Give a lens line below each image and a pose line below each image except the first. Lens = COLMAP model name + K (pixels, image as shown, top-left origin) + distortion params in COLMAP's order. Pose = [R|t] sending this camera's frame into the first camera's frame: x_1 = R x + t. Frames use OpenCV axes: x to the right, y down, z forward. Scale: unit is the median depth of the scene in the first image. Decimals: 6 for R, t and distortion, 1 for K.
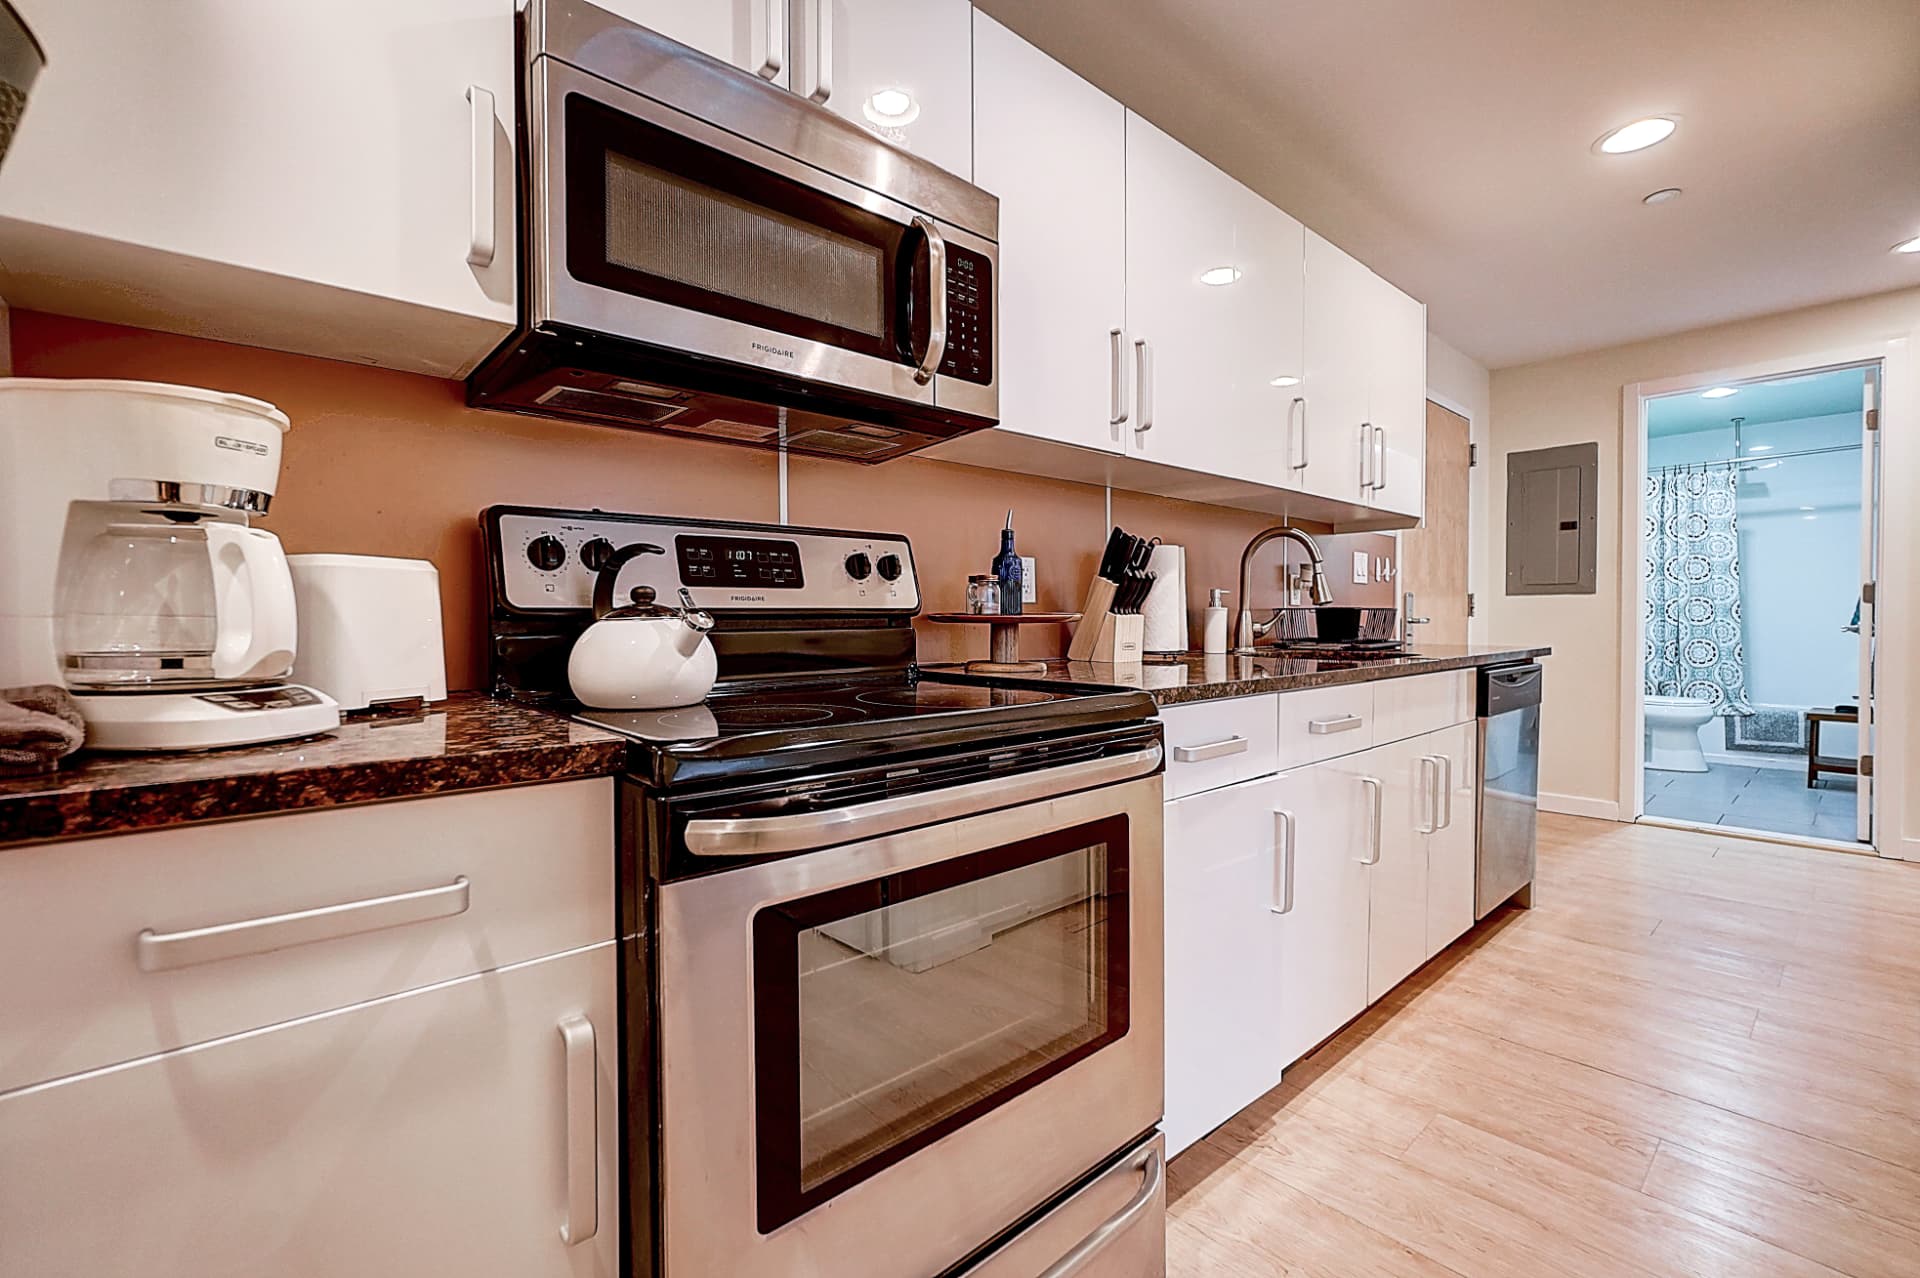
lens RADIAL K [[837.3, 0, 992.5], [0, 837.3, 614.2], [0, 0, 1]] dist [0.001188, 0.000022]
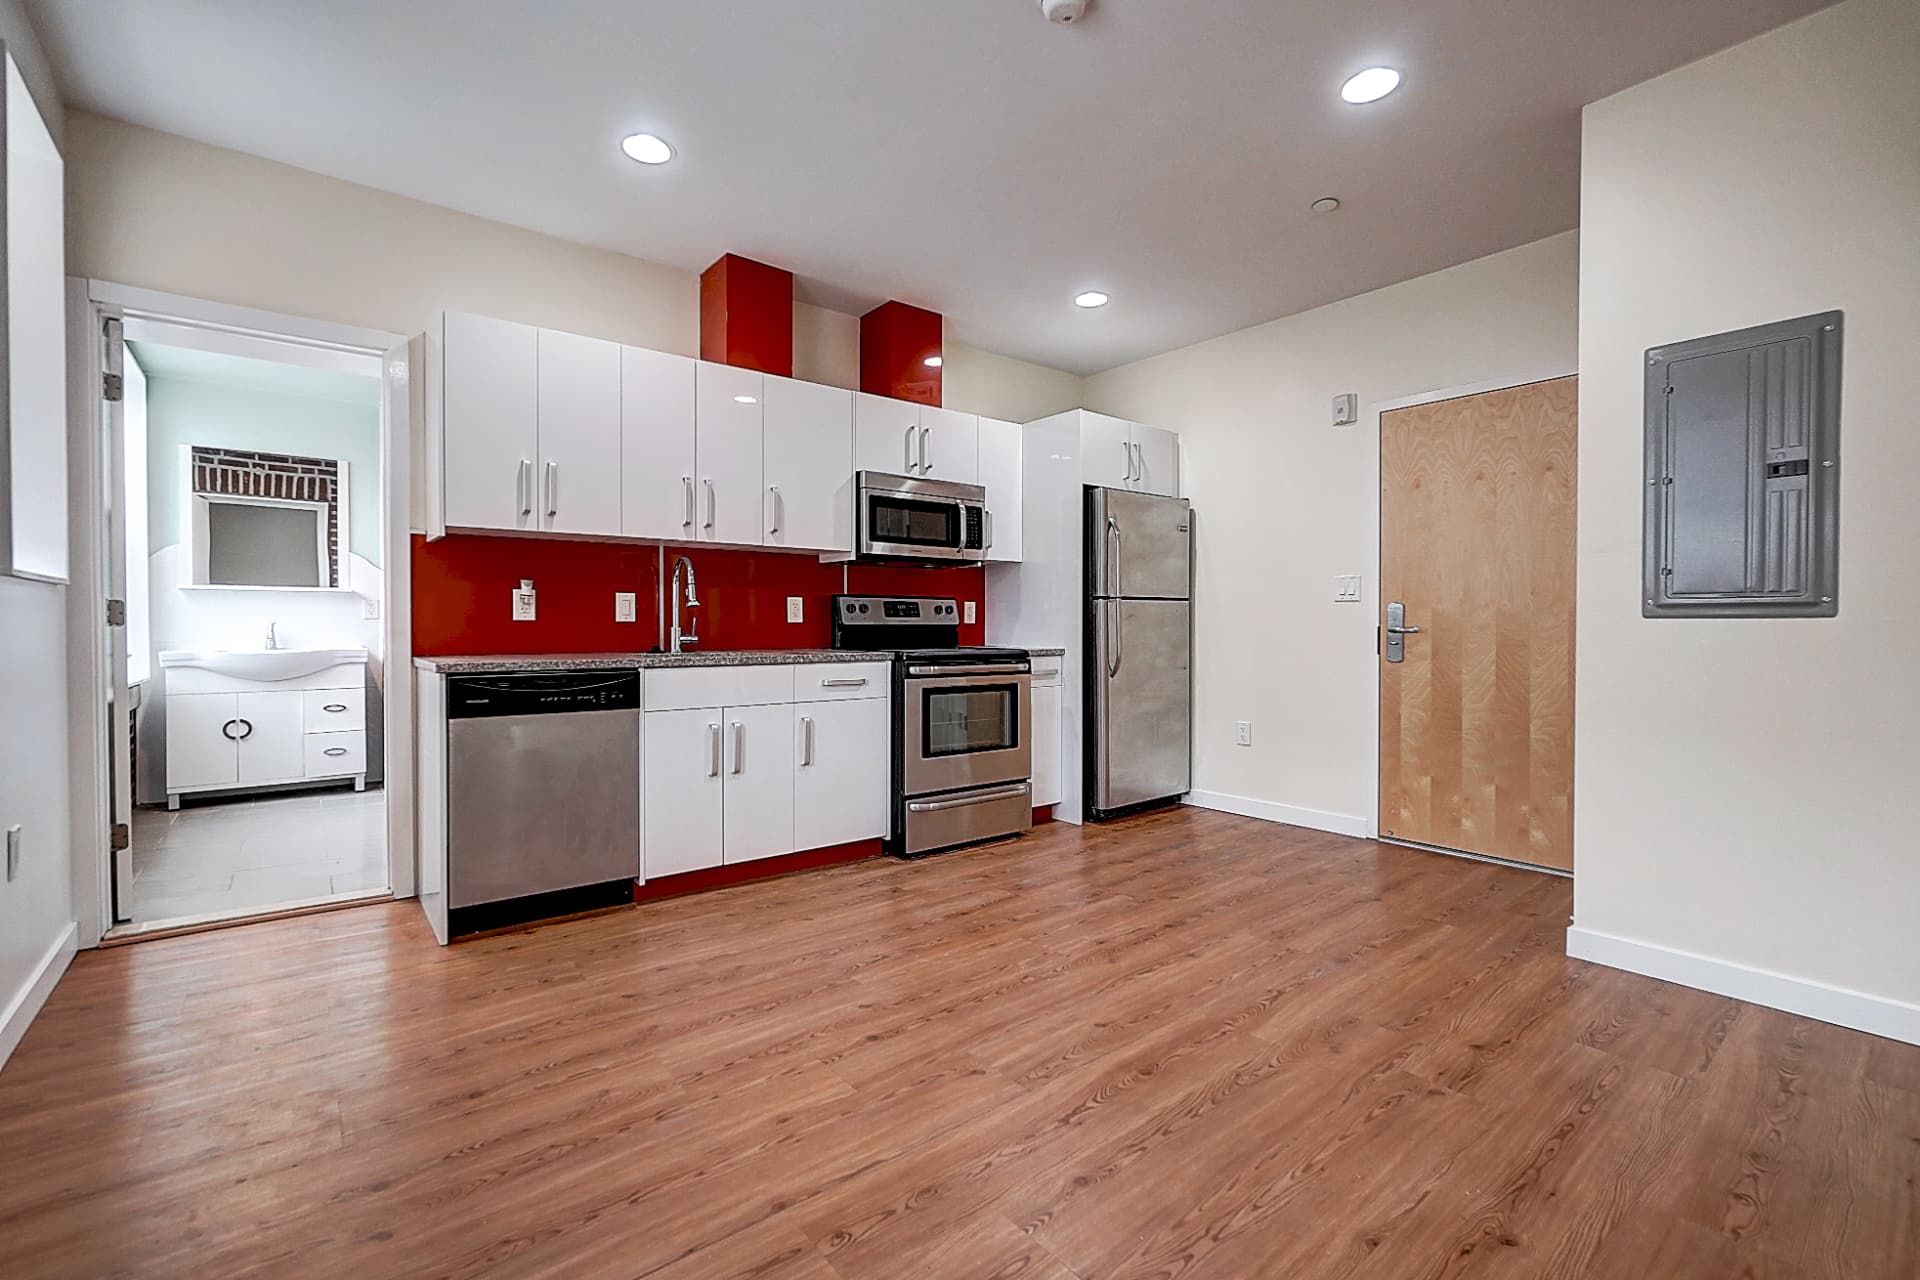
lens RADIAL K [[773.6, 0, 960.0], [0, 773.6, 640.0], [0, 0, 1]] dist [-0.000473, -0.000170]
pose [[0.995486, 0.004384, -0.094812, 0.187083], [-0.003192, 0.999914, 0.012727, 0.015181], [0.094859, -0.012367, 0.995414, -1.812175]]
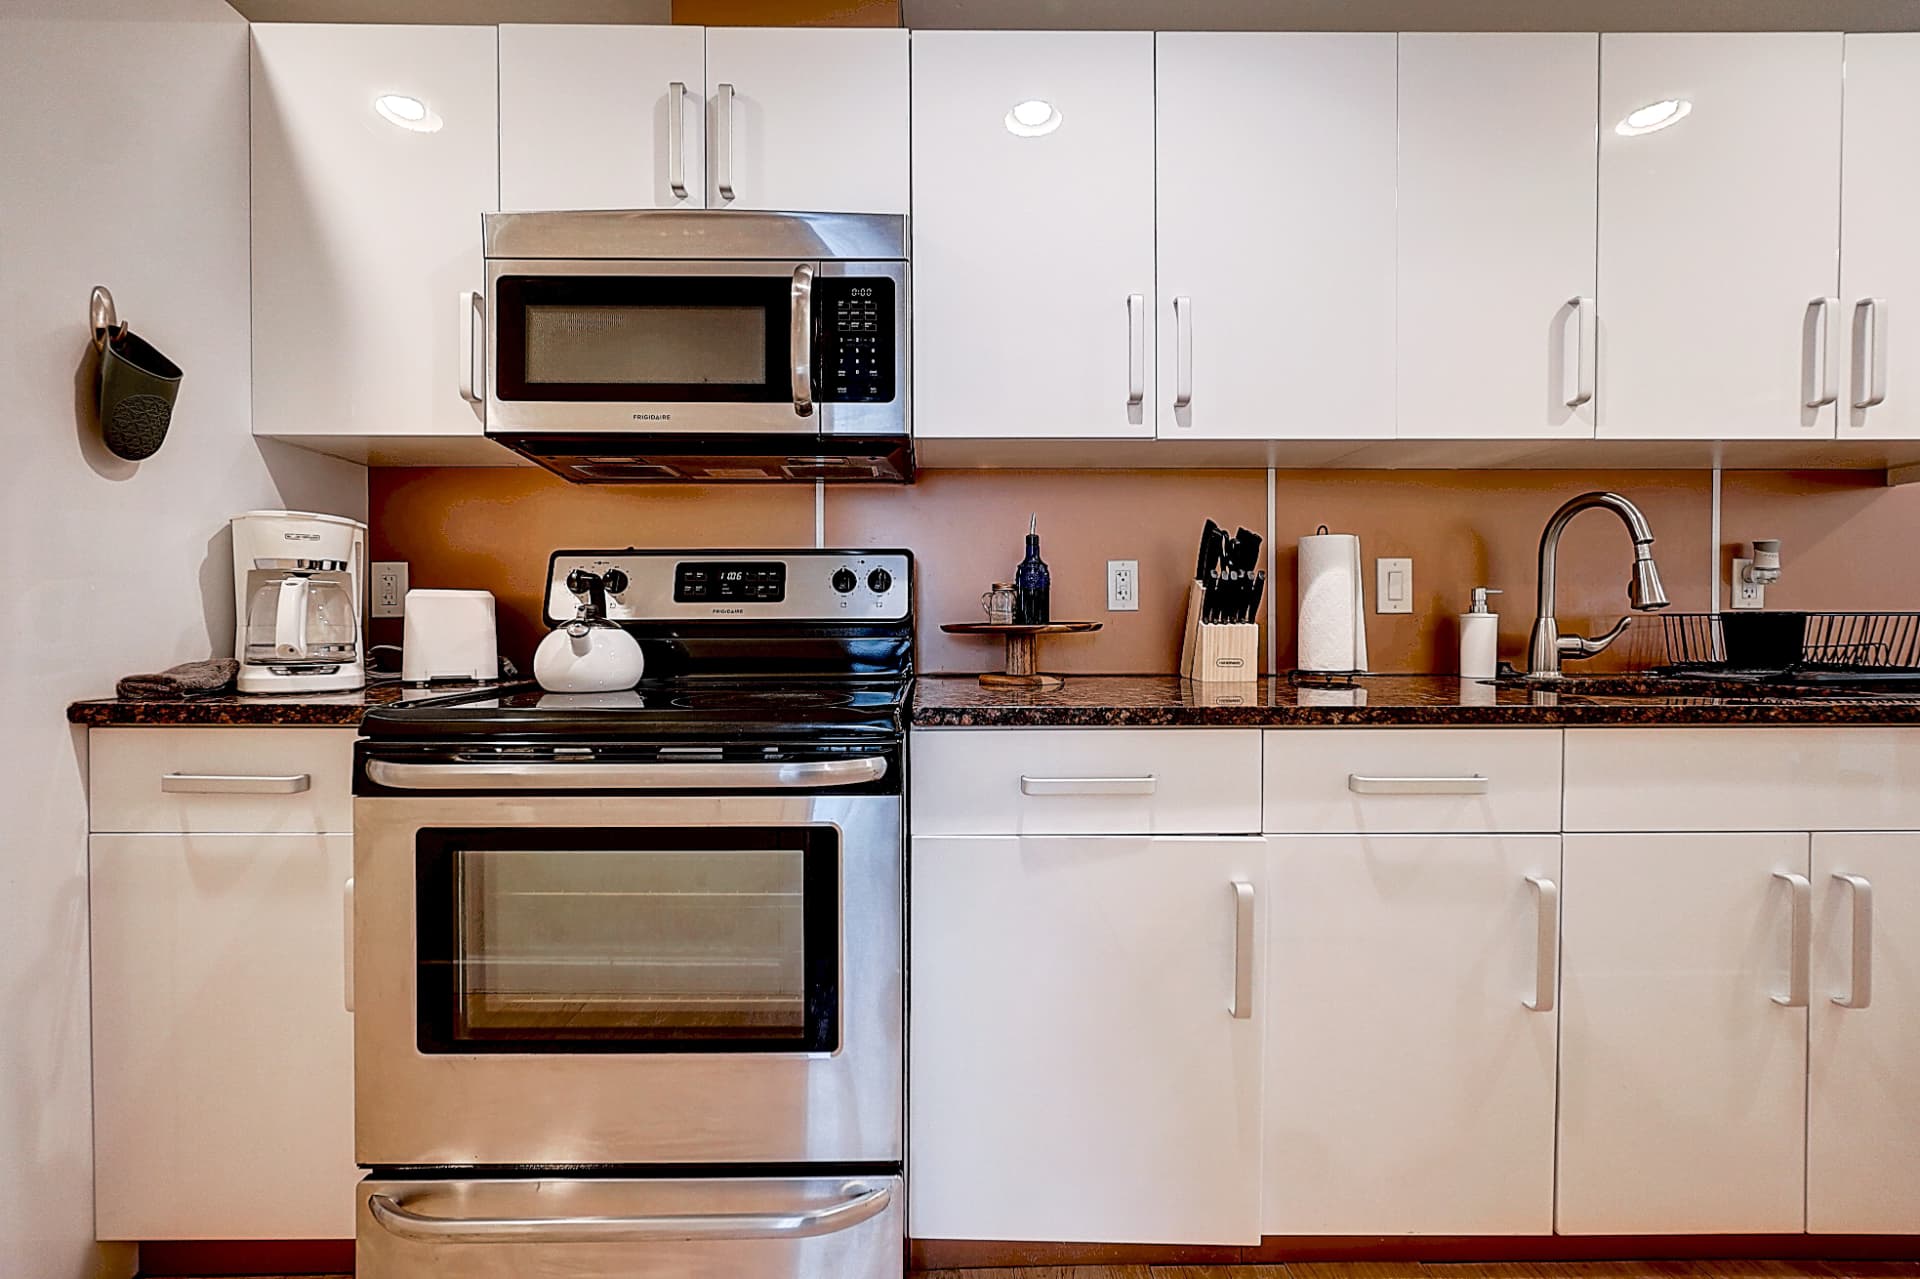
lens RADIAL K [[868.6, 0, 962.6], [0, 868.6, 620.4], [0, 0, 1]] dist [-0.001046, 0.000219]
pose [[0.745198, 0.000801, -0.666843, 0.786871], [0.000425, 0.999999, 0.001676, -0.007080], [0.666843, -0.001533, 0.745197, 0.269922]]
